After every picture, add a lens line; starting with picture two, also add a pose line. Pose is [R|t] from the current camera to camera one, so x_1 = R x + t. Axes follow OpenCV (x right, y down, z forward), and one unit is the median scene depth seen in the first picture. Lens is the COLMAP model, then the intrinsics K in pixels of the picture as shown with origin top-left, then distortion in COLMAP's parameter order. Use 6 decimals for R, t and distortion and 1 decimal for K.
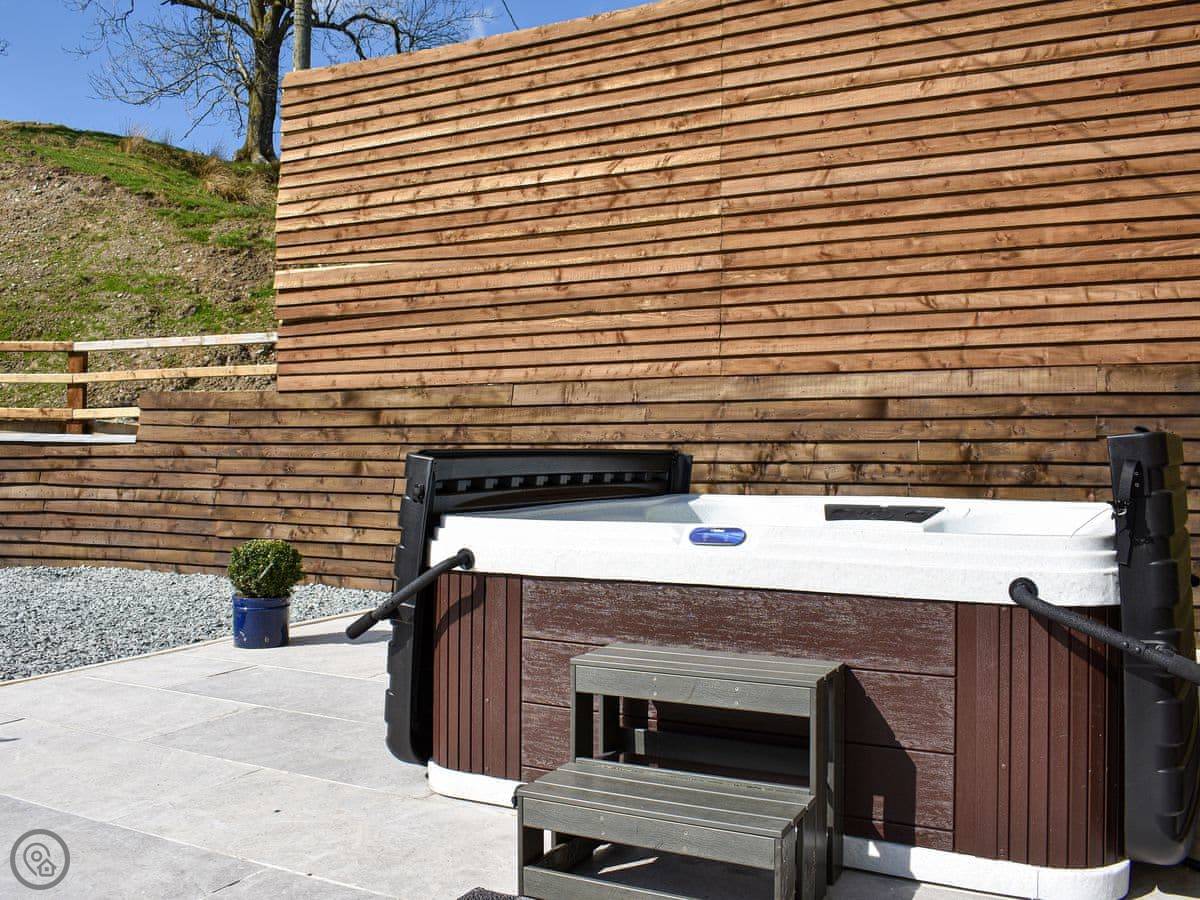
lens RADIAL K [[1086.3, 0, 600.0], [0, 1086.3, 450.0], [0, 0, 1]] dist [-0.095598, 0.022742]
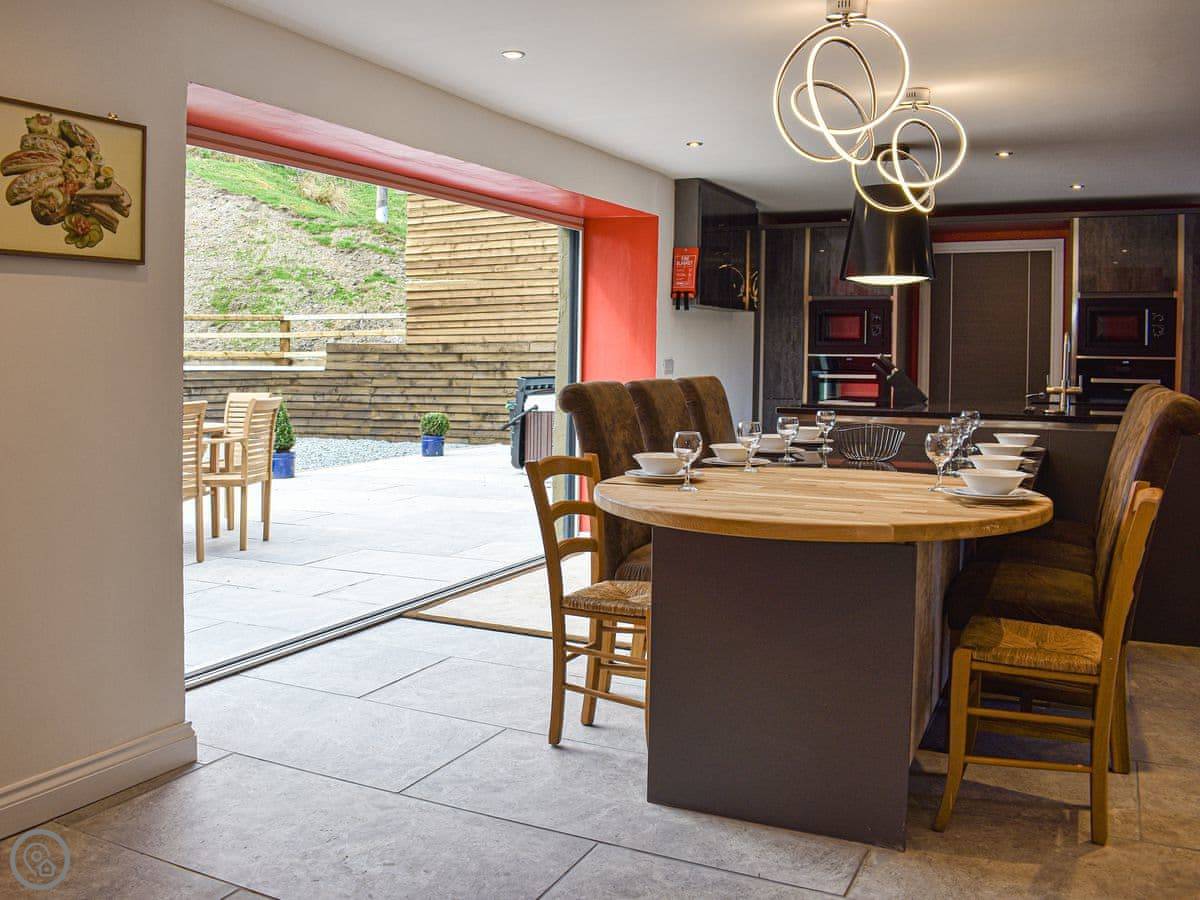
lens RADIAL K [[1086.3, 0, 600.0], [0, 1086.3, 450.0], [0, 0, 1]] dist [-0.095598, 0.022742]
pose [[0.999674, -0.002783, 0.025363, -0.001383], [0.000857, 0.997136, 0.075627, -0.011676], [-0.025501, -0.075580, 0.996814, -1.002269]]
